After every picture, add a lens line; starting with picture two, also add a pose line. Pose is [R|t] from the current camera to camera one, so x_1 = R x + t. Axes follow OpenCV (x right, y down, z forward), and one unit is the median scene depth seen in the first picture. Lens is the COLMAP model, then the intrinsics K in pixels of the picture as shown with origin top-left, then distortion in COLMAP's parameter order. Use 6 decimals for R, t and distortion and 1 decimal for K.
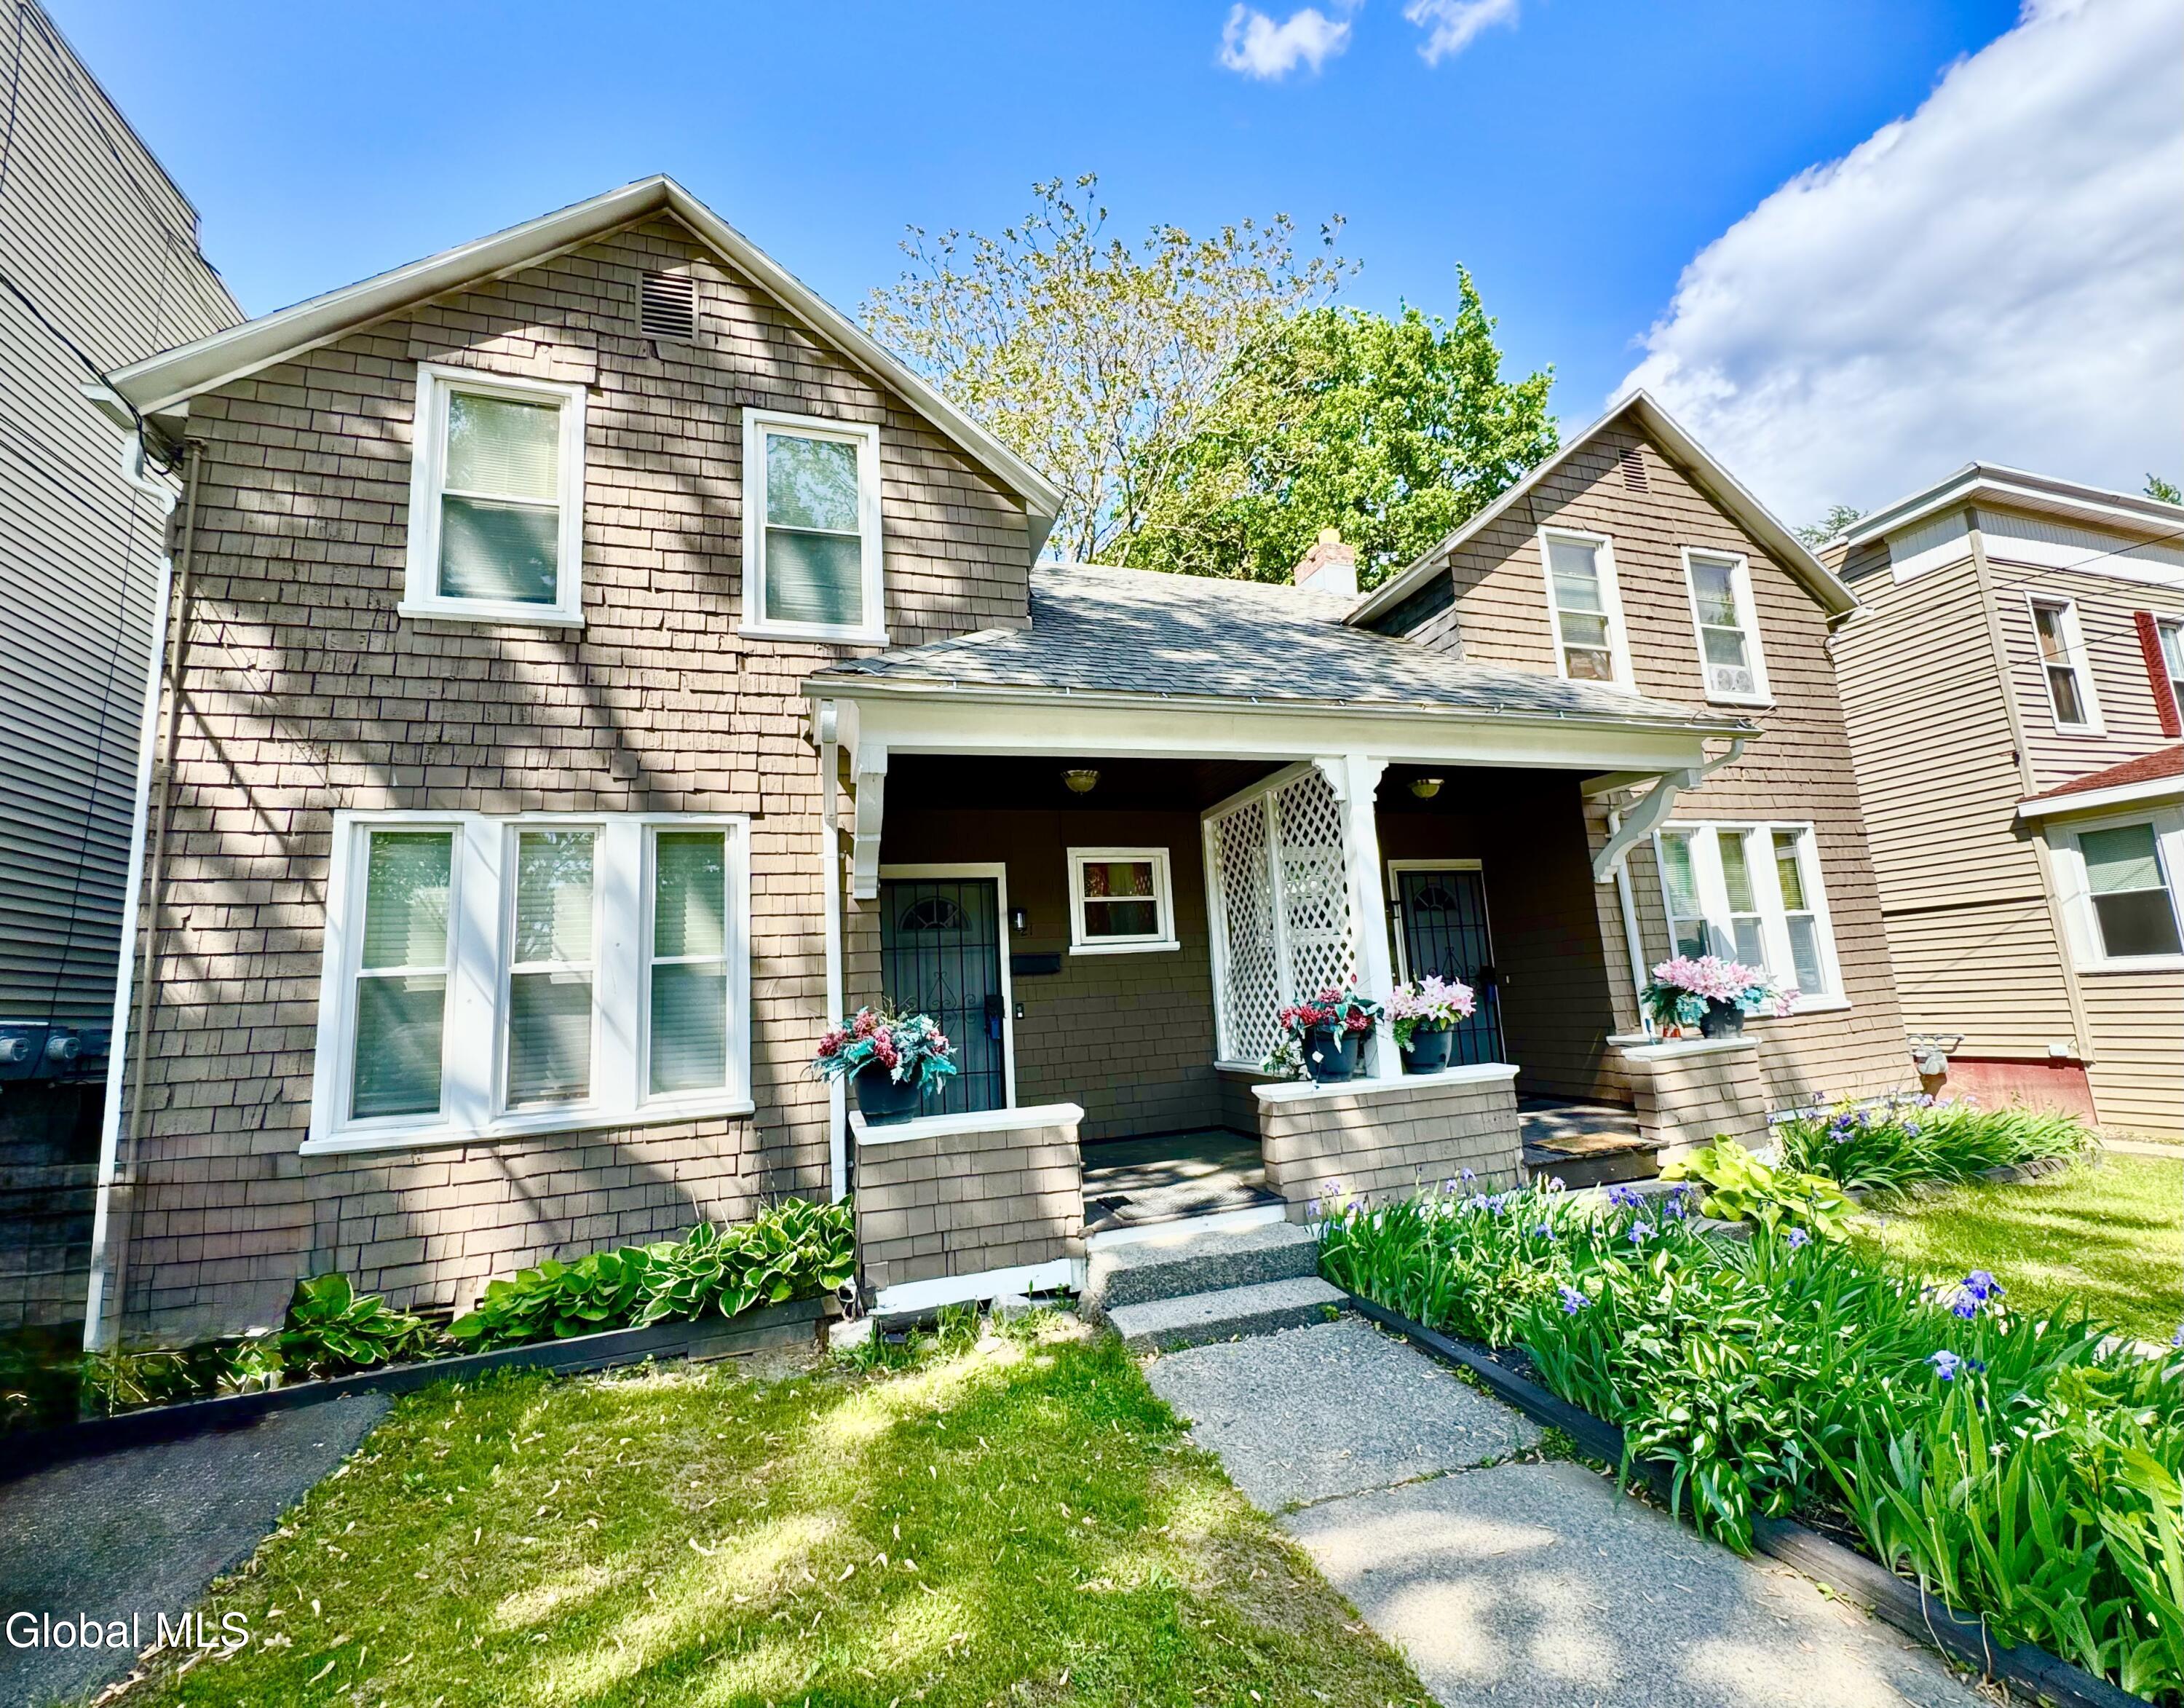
lens RADIAL K [[847.2, 0, 1020.7], [0, 847.2, 898.6], [0, 0, 1]] dist [-0.000681, -0.000155]
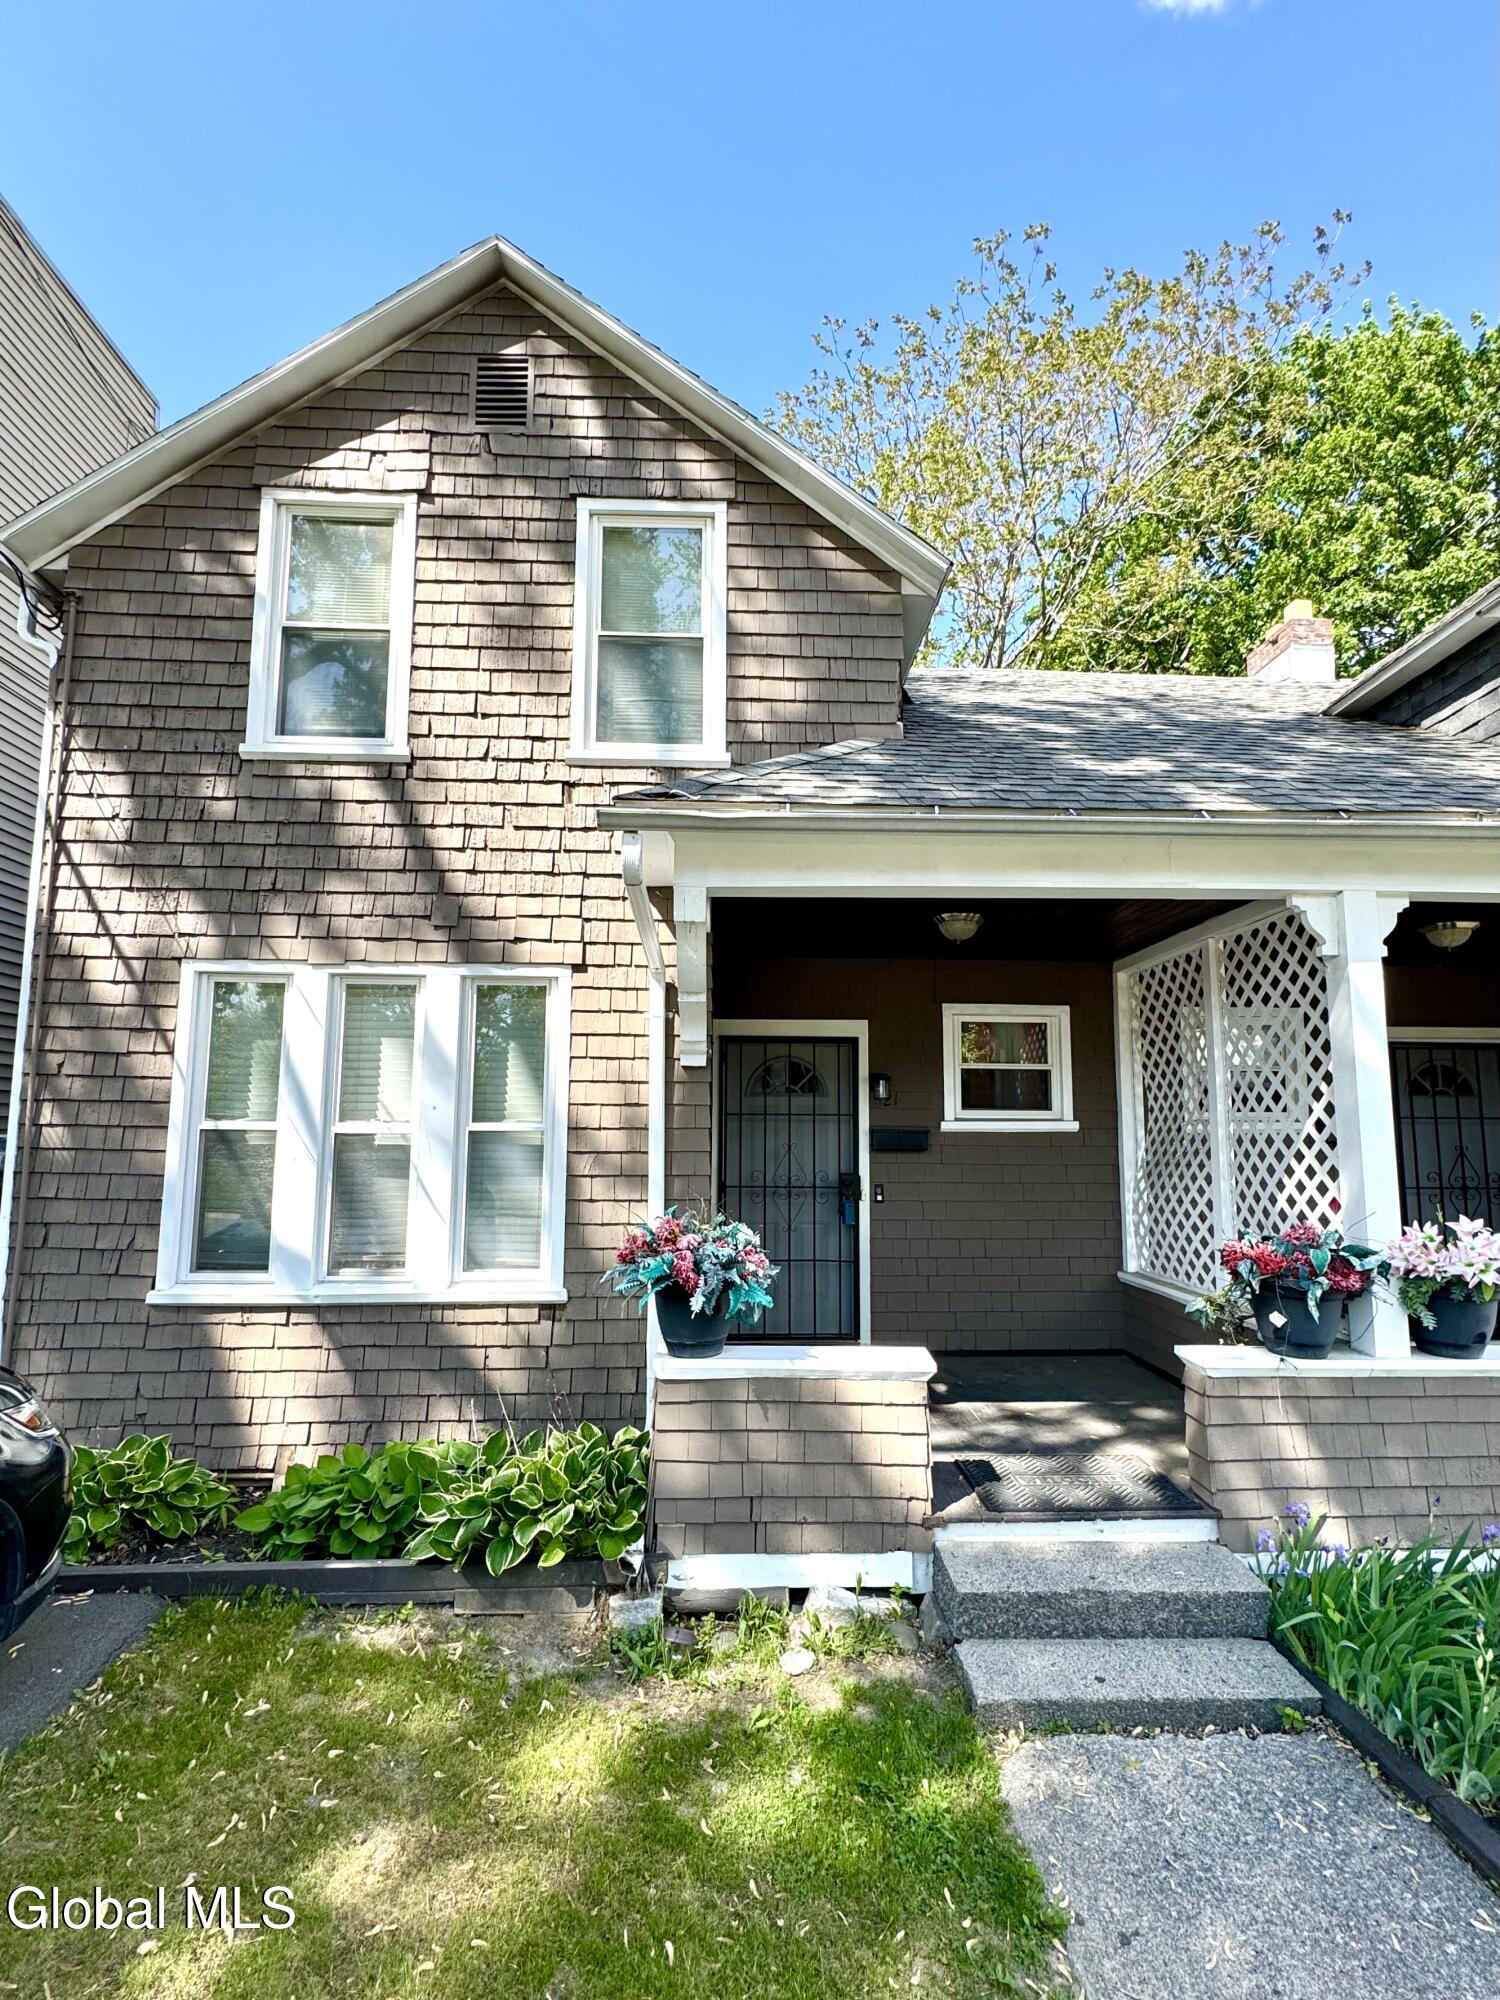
lens RADIAL K [[800.7, 0, 750.6], [0, 800.7, 1068.6], [0, 0, 1]] dist [-0.000095, -0.000104]
pose [[0.978881, 0.031224, -0.202034, 0.036728], [-0.020431, 0.998261, 0.055287, -0.042413], [0.203409, -0.049992, 0.977817, 0.210343]]
